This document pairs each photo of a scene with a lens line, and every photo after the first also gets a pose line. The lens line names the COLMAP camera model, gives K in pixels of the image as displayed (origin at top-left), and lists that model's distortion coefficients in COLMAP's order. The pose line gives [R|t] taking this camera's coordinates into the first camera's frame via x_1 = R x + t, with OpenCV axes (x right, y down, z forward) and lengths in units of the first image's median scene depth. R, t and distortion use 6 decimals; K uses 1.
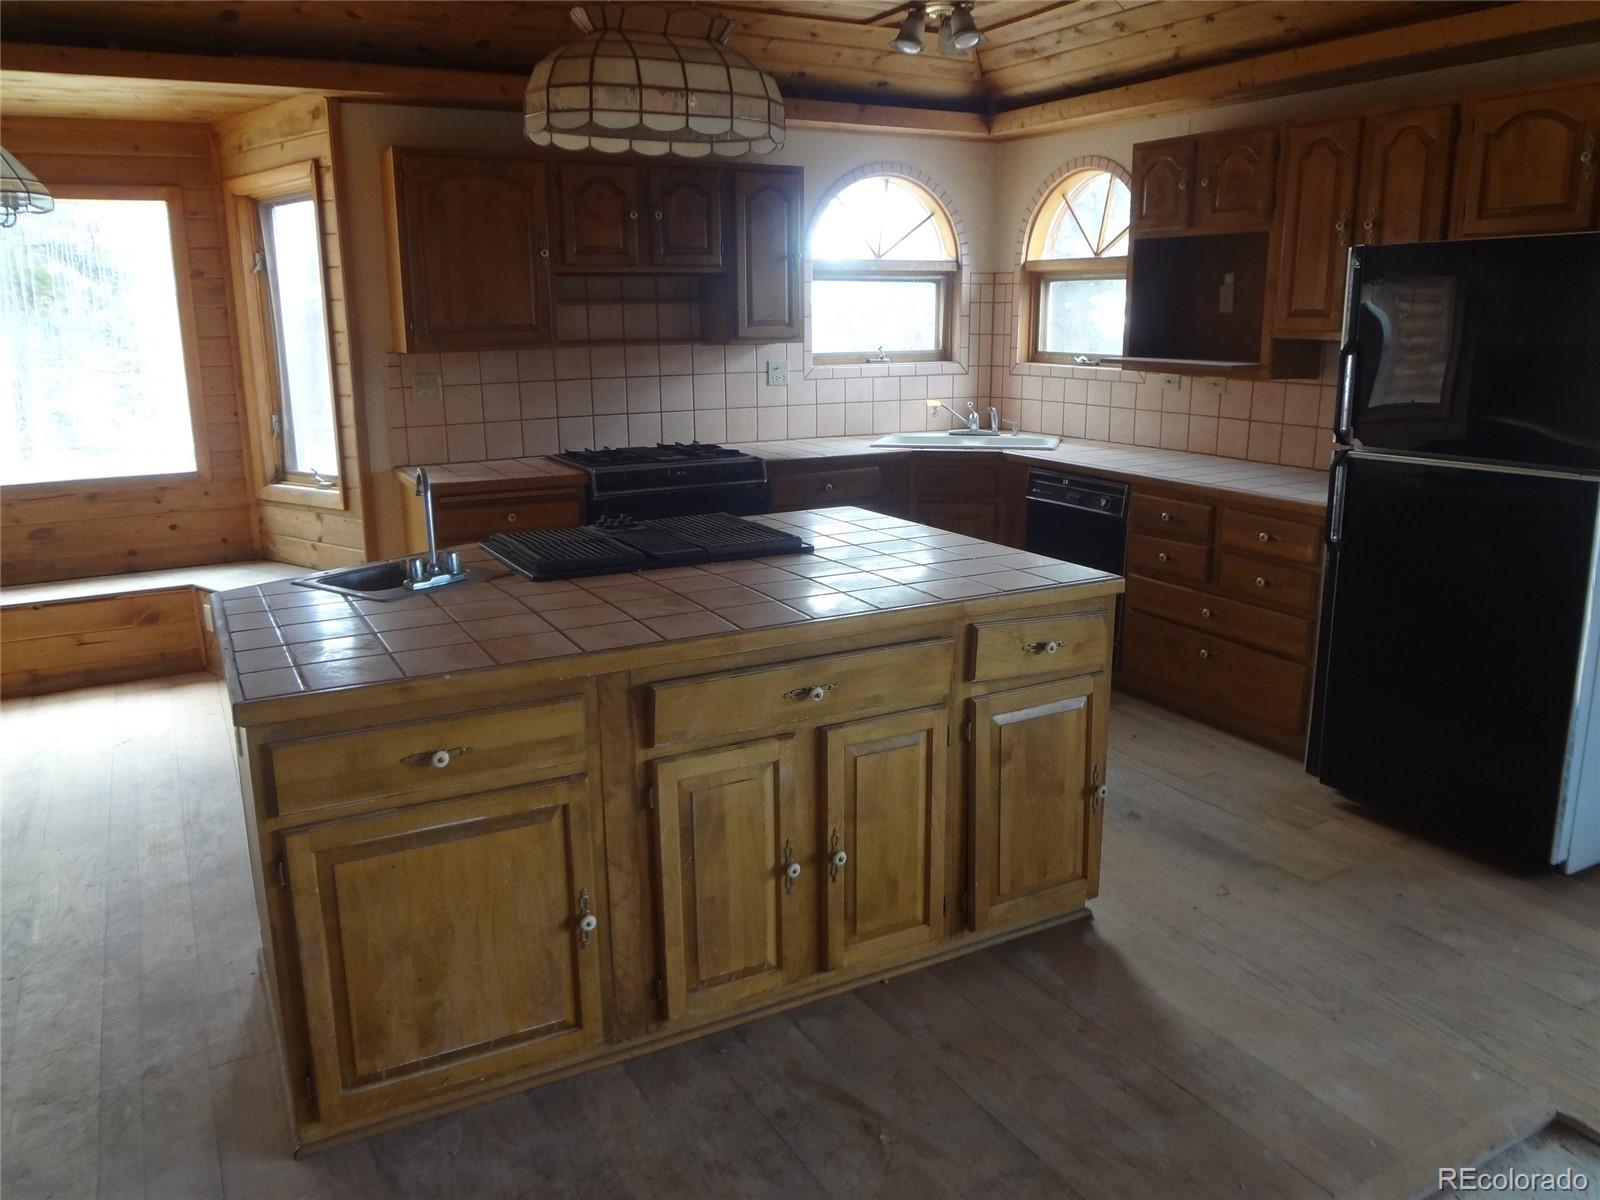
lens RADIAL K [[1204.7, 0, 799.5], [0, 1204.7, 599.2], [0, 0, 1]] dist [-0.012140, -0.008717]
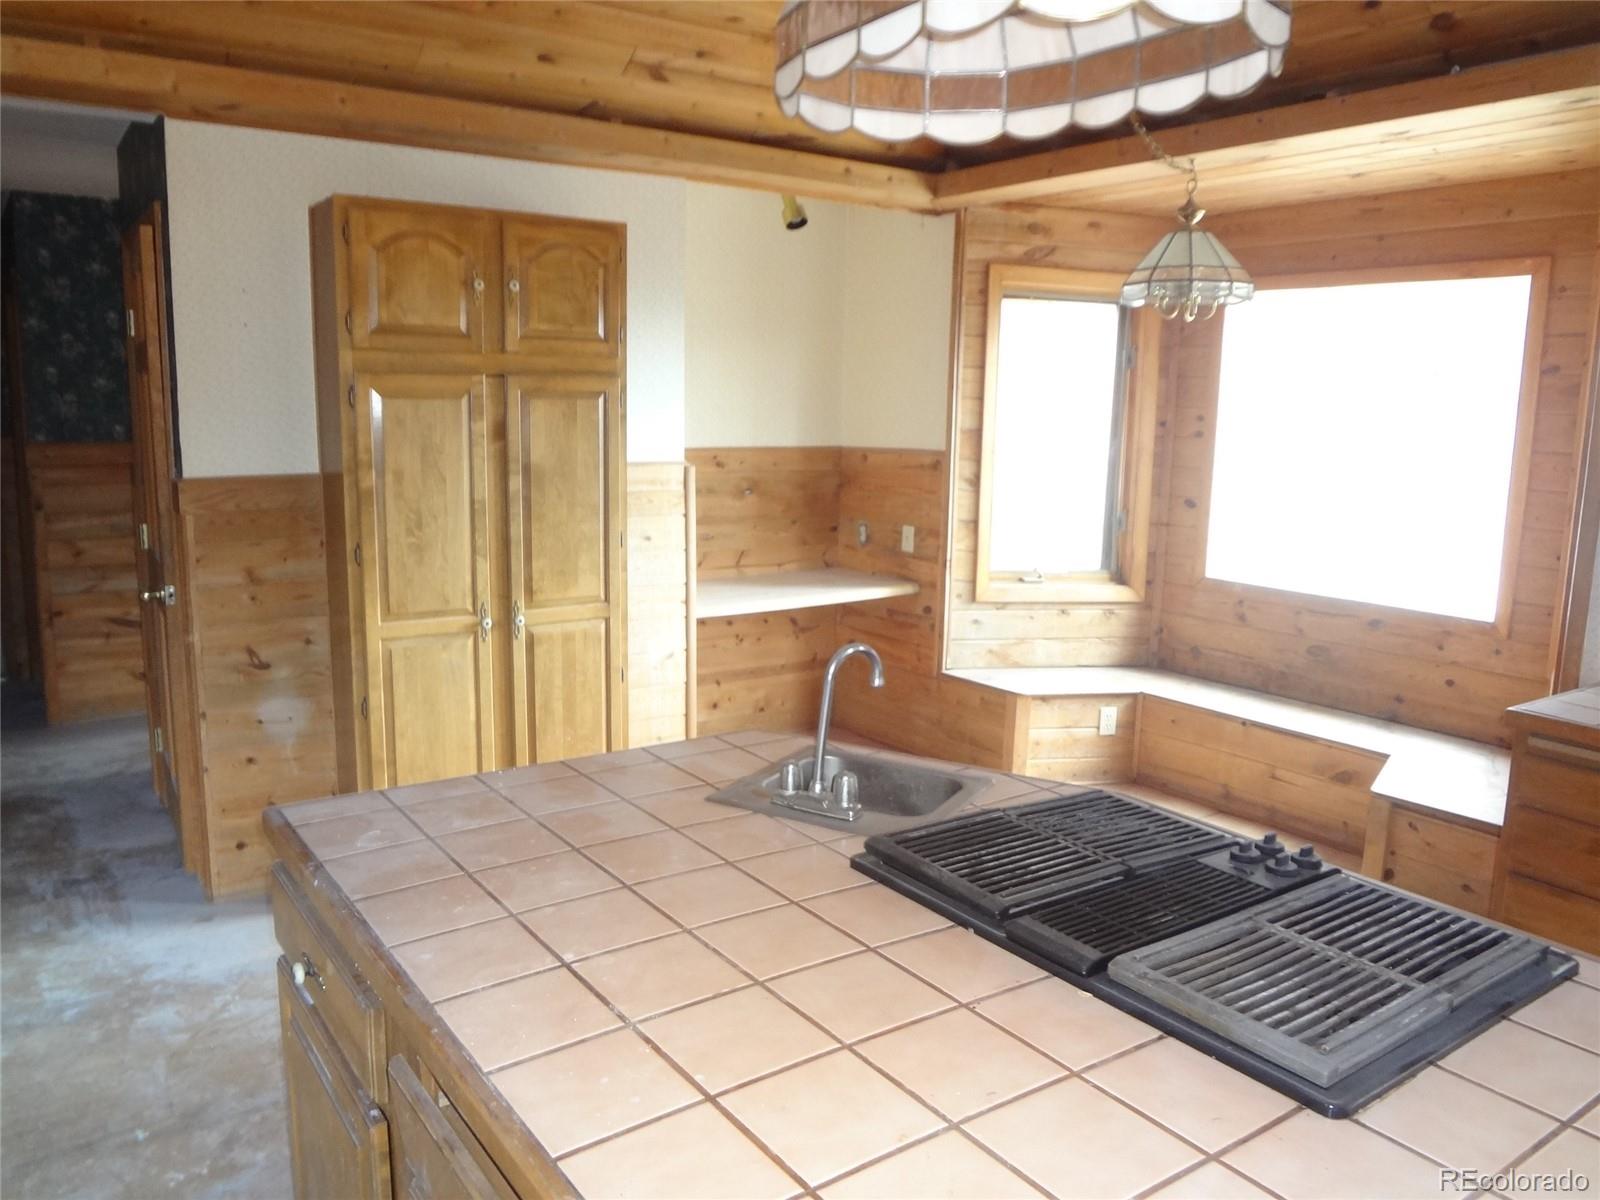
lens RADIAL K [[1204.7, 0, 801.9], [0, 1204.7, 594.3], [0, 0, 1]] dist [-0.012140, -0.008717]
pose [[0.126977, 0.177243, -0.975941, 0.196992], [-0.254690, 0.956744, 0.140620, -0.124432], [0.958650, 0.230707, 0.166627, 0.465427]]
